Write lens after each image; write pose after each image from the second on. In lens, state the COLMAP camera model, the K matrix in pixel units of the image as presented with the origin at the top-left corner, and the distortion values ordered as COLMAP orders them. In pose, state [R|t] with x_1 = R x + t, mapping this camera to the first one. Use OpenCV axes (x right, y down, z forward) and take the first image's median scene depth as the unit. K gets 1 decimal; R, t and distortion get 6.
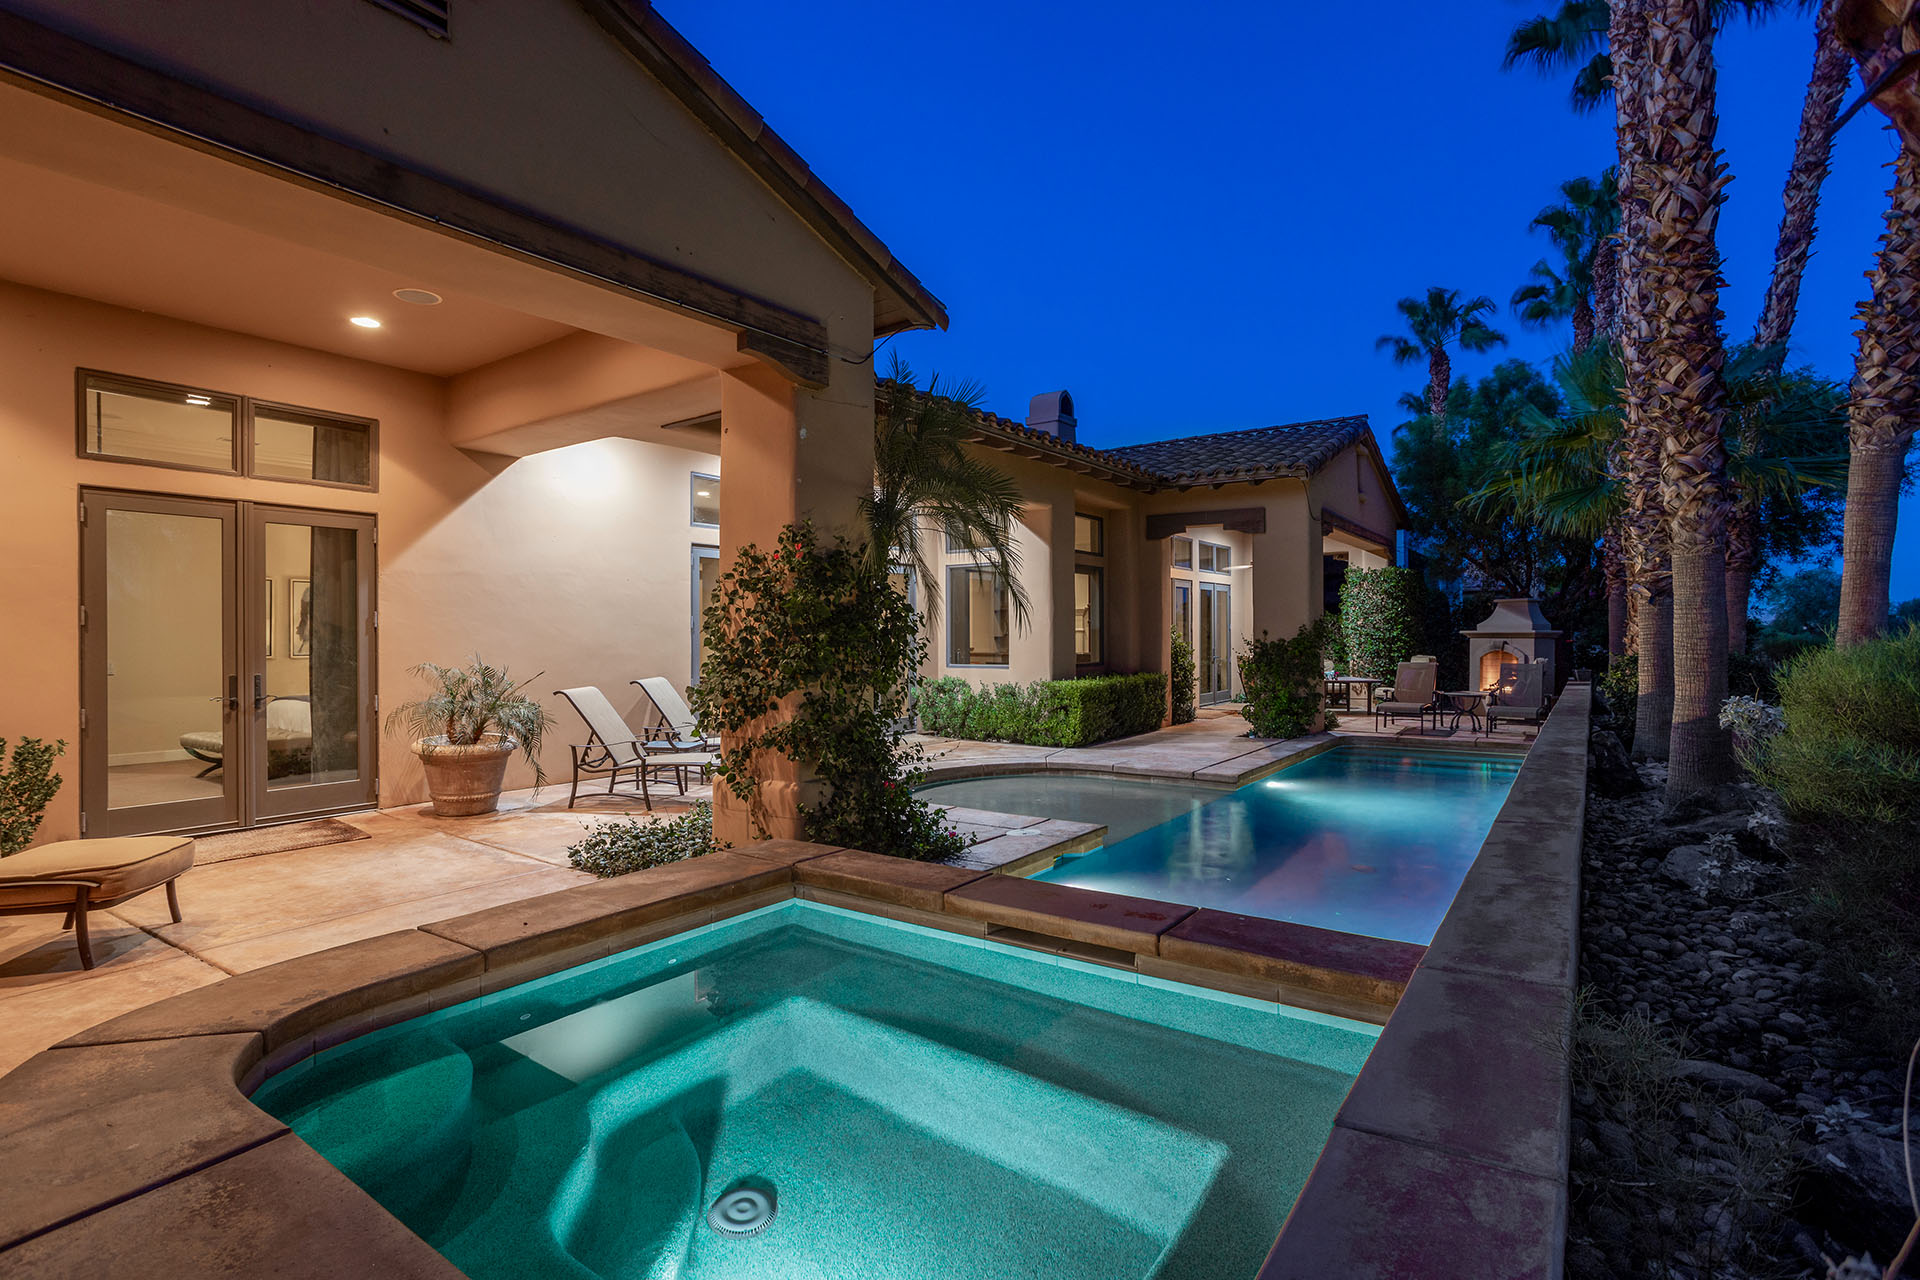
lens RADIAL K [[953.2, 0, 960.0], [0, 953.2, 640.0], [0, 0, 1]] dist [-0.047403, 0.041335]
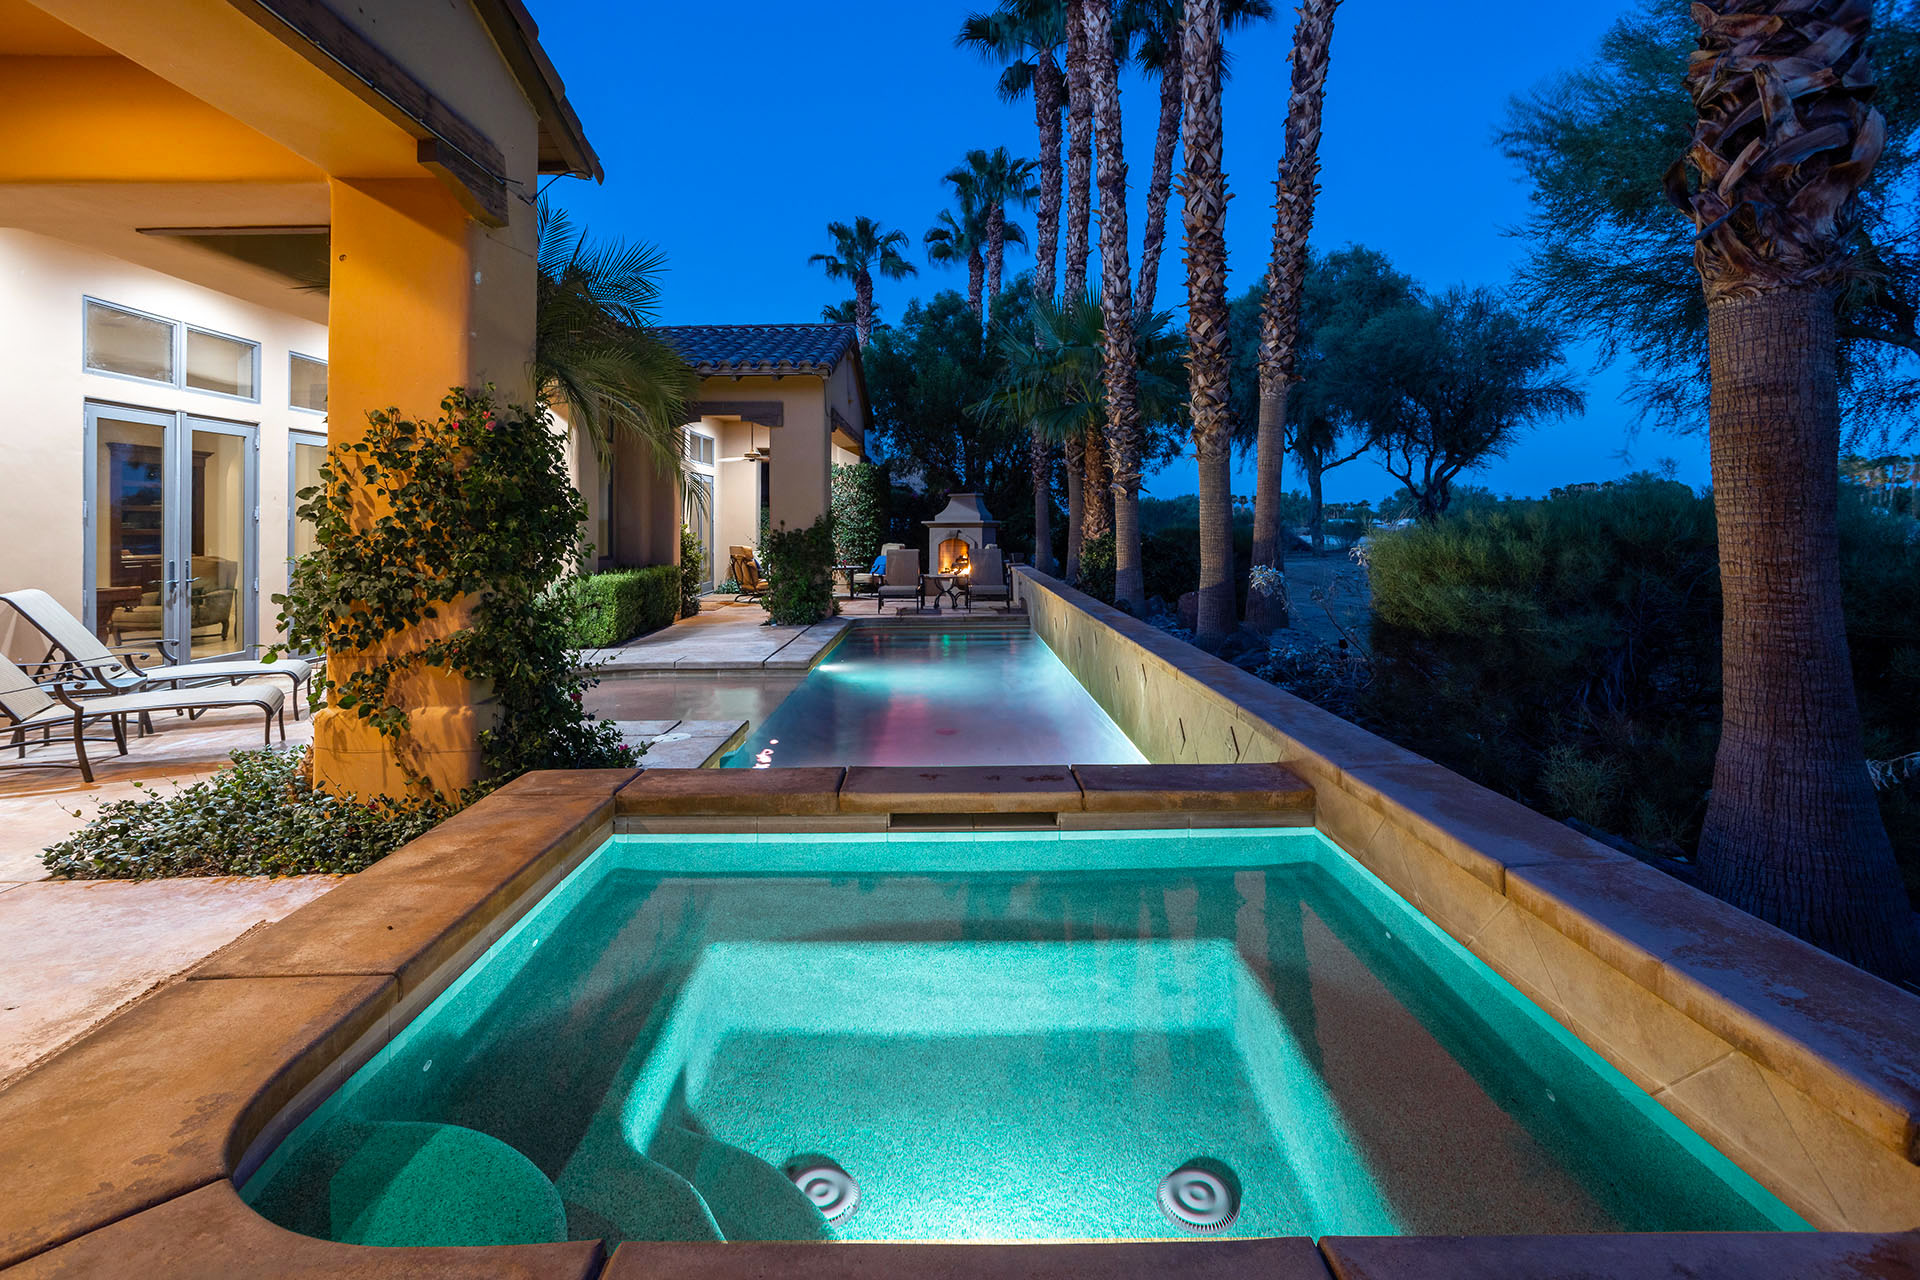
lens RADIAL K [[955.7, 0, 968.5], [0, 955.7, 497.9], [0, 0, 1]] dist [-0.005282, 0.000061]
pose [[0.810575, 0.013719, 0.585475, -0.245719], [0.007441, 0.999404, -0.033720, 0.003023], [-0.585588, 0.031689, 0.809989, 0.073619]]
